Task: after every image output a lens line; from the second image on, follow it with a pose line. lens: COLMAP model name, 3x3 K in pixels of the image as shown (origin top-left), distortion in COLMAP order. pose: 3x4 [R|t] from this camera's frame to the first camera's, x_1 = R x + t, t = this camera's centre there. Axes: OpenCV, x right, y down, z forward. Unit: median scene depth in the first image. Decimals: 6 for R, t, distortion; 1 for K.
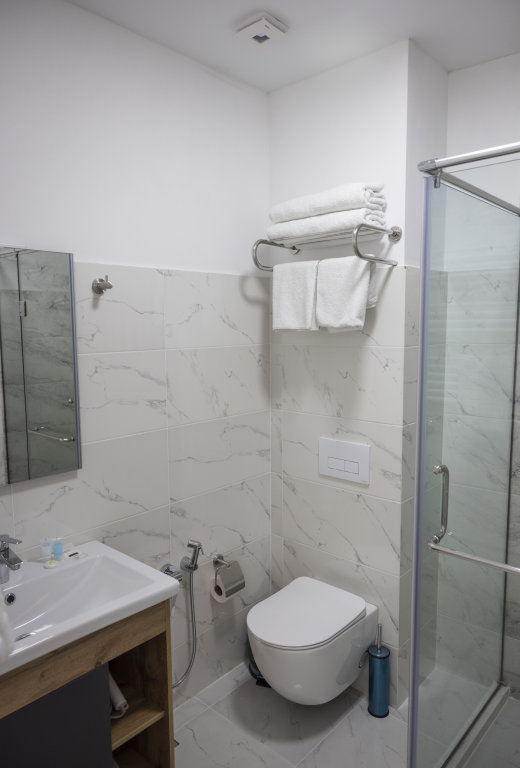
lens RADIAL K [[528.8, 0, 255.8], [0, 528.8, 384.4], [0, 0, 1]] dist [0.003313, -0.003573]
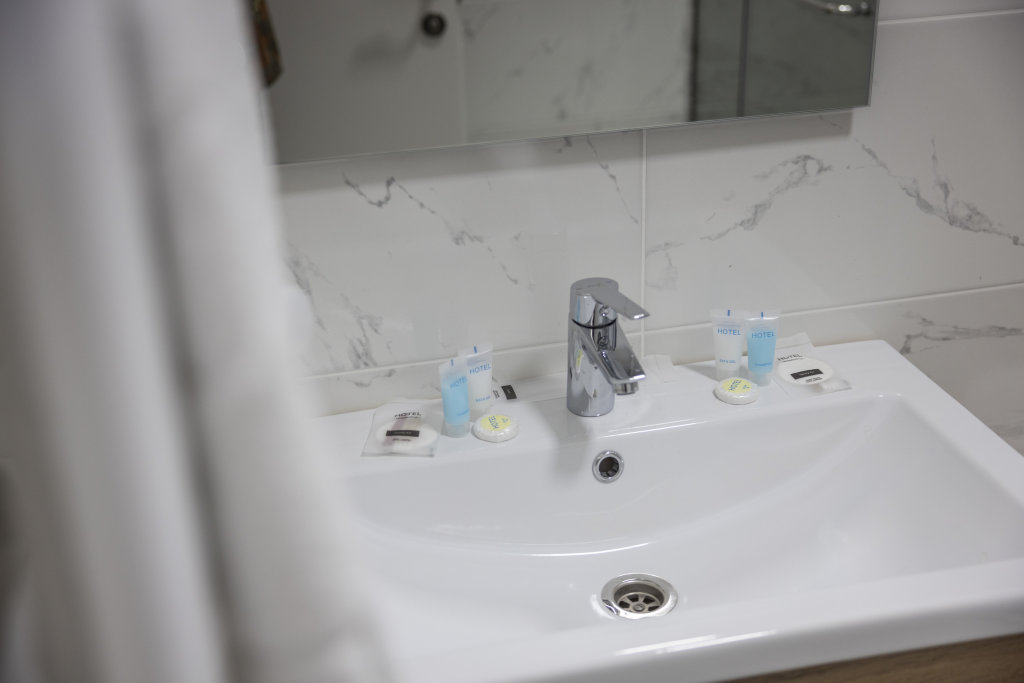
lens RADIAL K [[1331.6, 0, 509.9], [0, 1331.6, 340.1], [0, 0, 1]] dist [0.033613, 0.000000]
pose [[0.824322, 0.222629, -0.520509, -0.077292], [-0.039035, 0.939593, 0.340060, 0.036465], [0.564774, -0.260001, 0.783218, 0.271983]]
